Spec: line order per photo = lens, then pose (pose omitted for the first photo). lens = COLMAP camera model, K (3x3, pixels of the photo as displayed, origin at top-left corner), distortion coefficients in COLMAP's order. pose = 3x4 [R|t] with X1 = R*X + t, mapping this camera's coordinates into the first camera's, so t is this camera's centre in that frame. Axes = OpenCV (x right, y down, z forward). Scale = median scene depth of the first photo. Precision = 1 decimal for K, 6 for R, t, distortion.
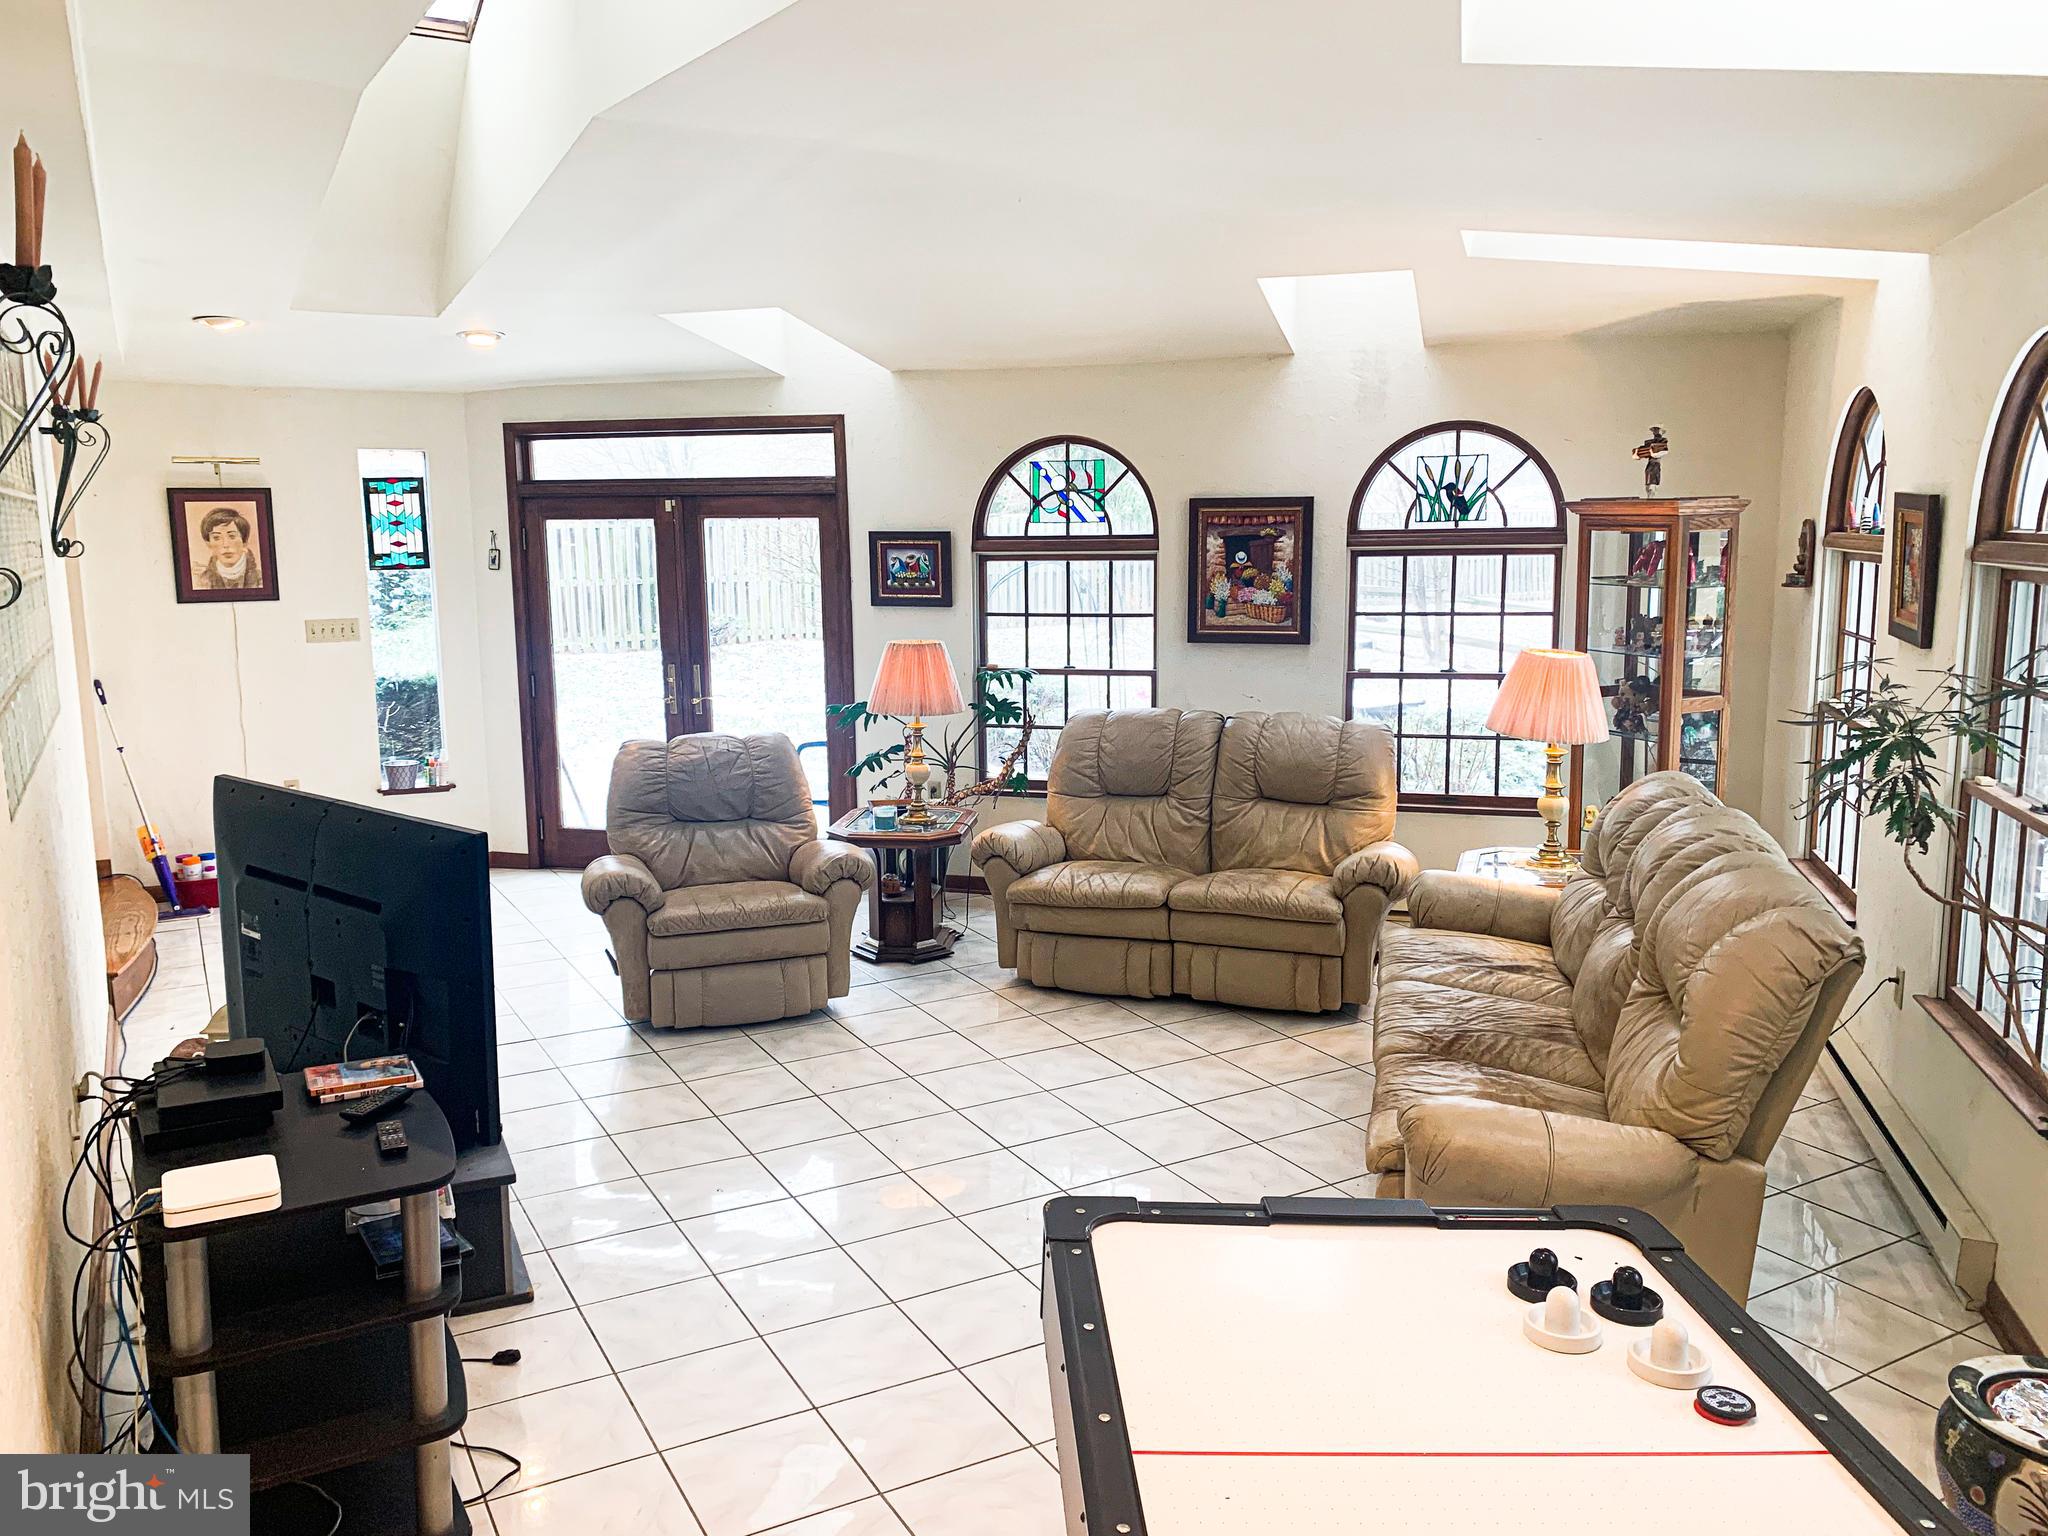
lens RADIAL K [[1582.8, 0, 1000.4], [0, 1582.8, 762.7], [0, 0, 1]] dist [0.029608, -0.011264]
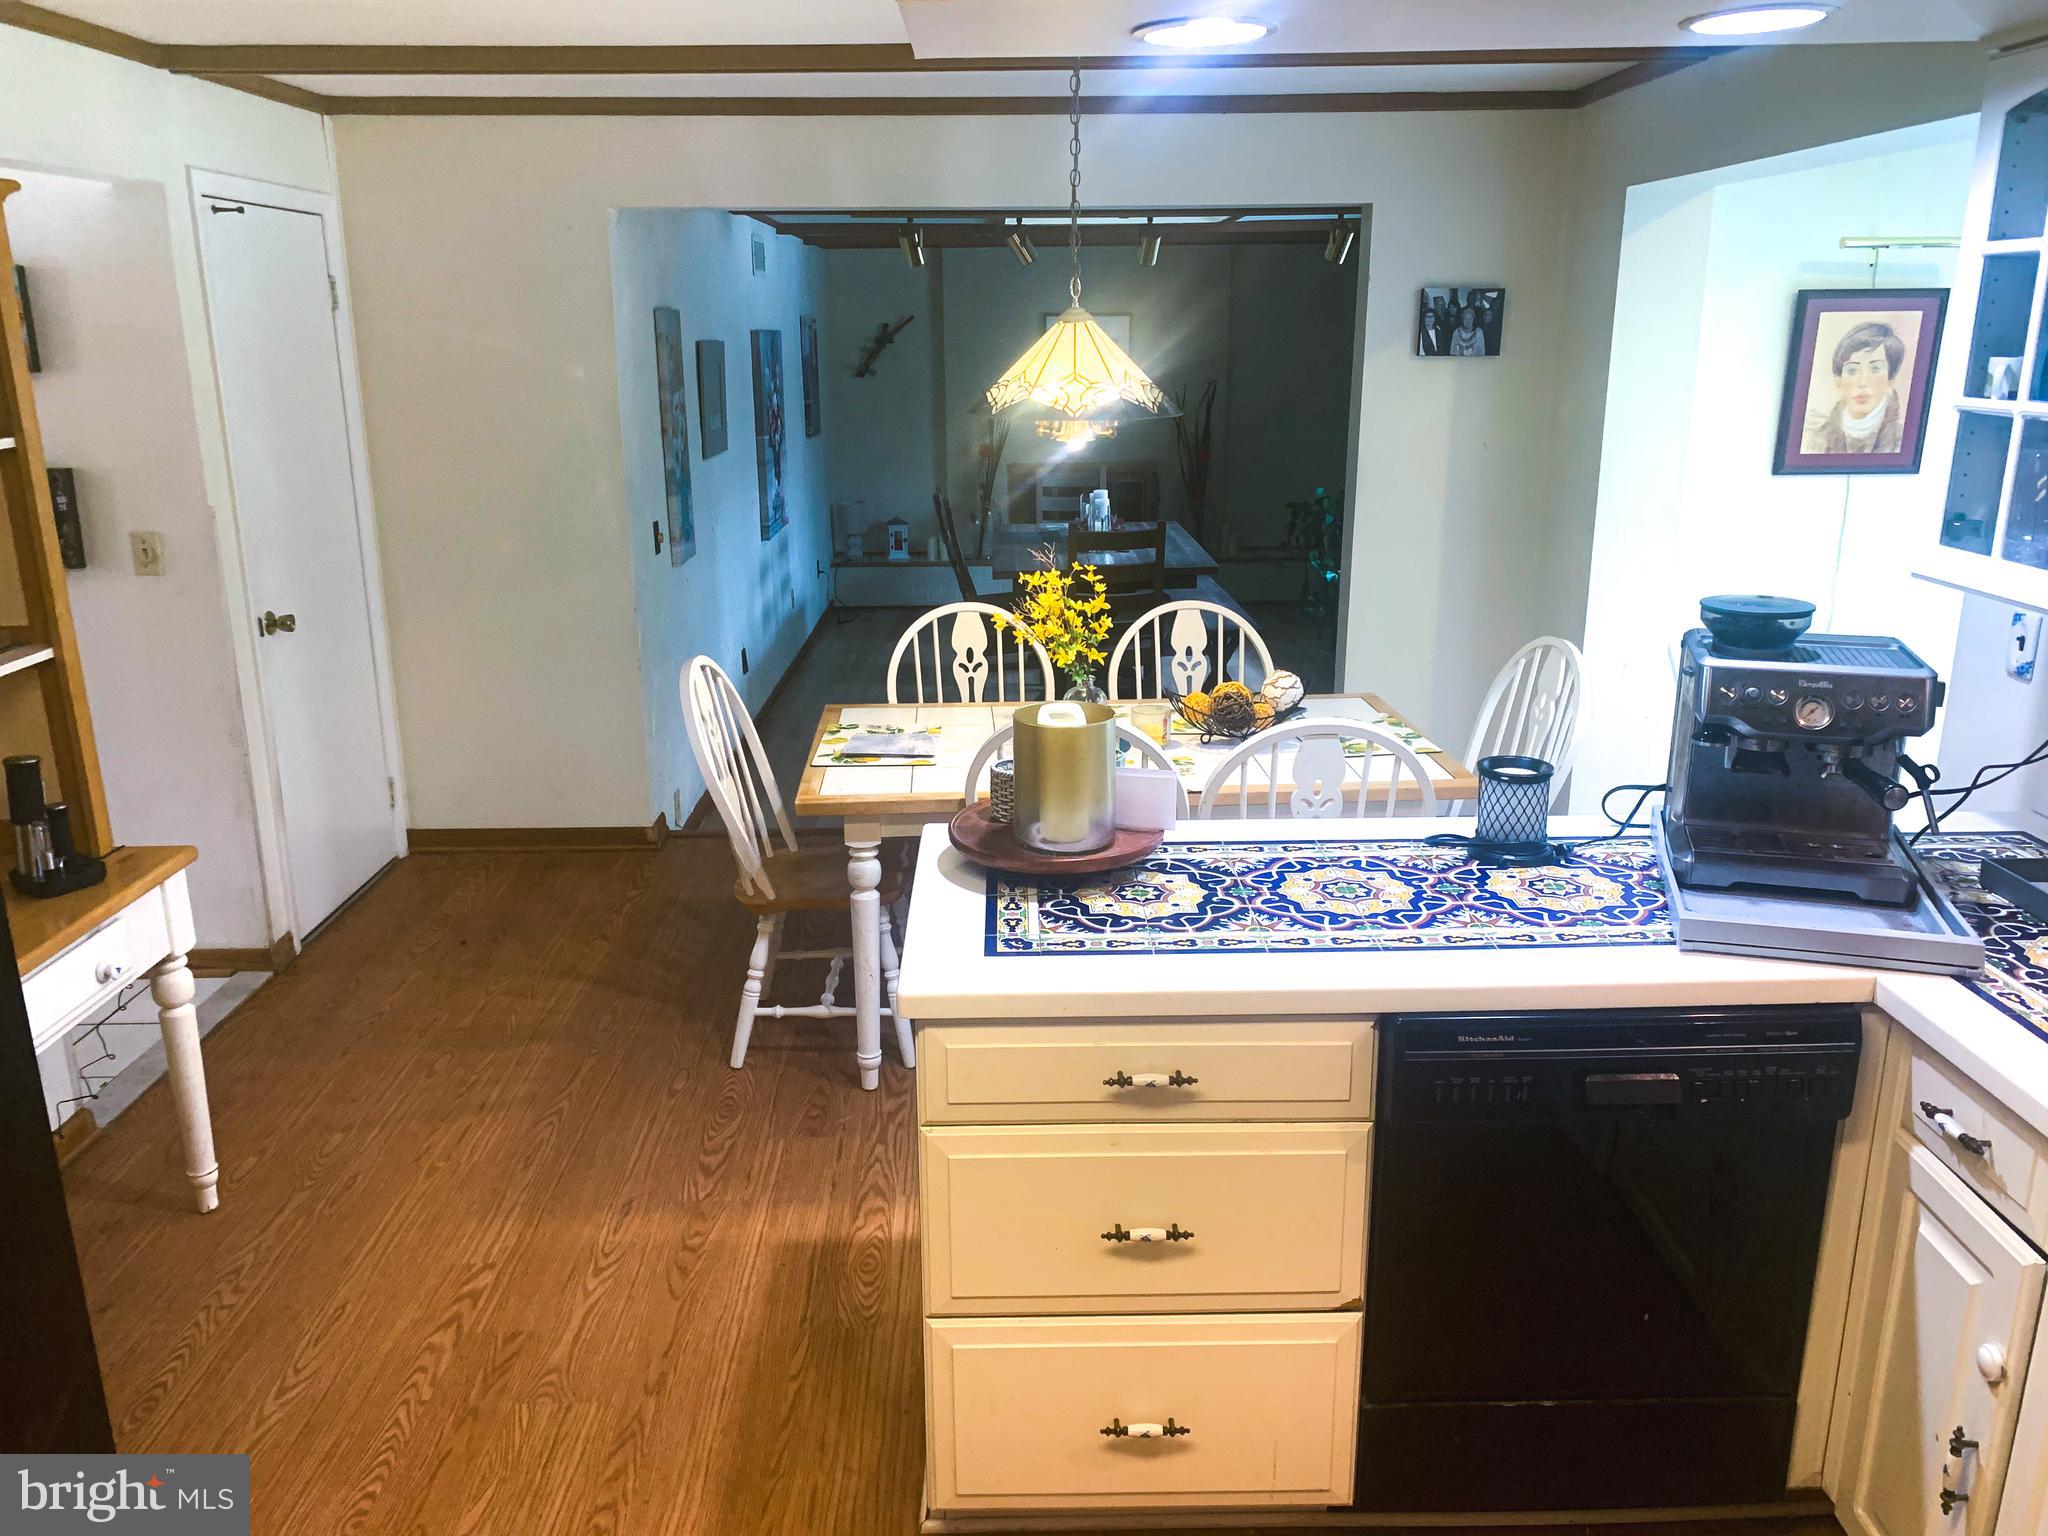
lens RADIAL K [[1591.5, 0, 1022.7], [0, 1591.5, 760.4], [0, 0, 1]] dist [0.012375, -0.006084]
pose [[0.886344, 0.128331, -0.444889, -0.479258], [-0.078023, 0.988480, 0.129691, -0.045887], [0.456407, -0.080239, 0.886146, 0.284425]]
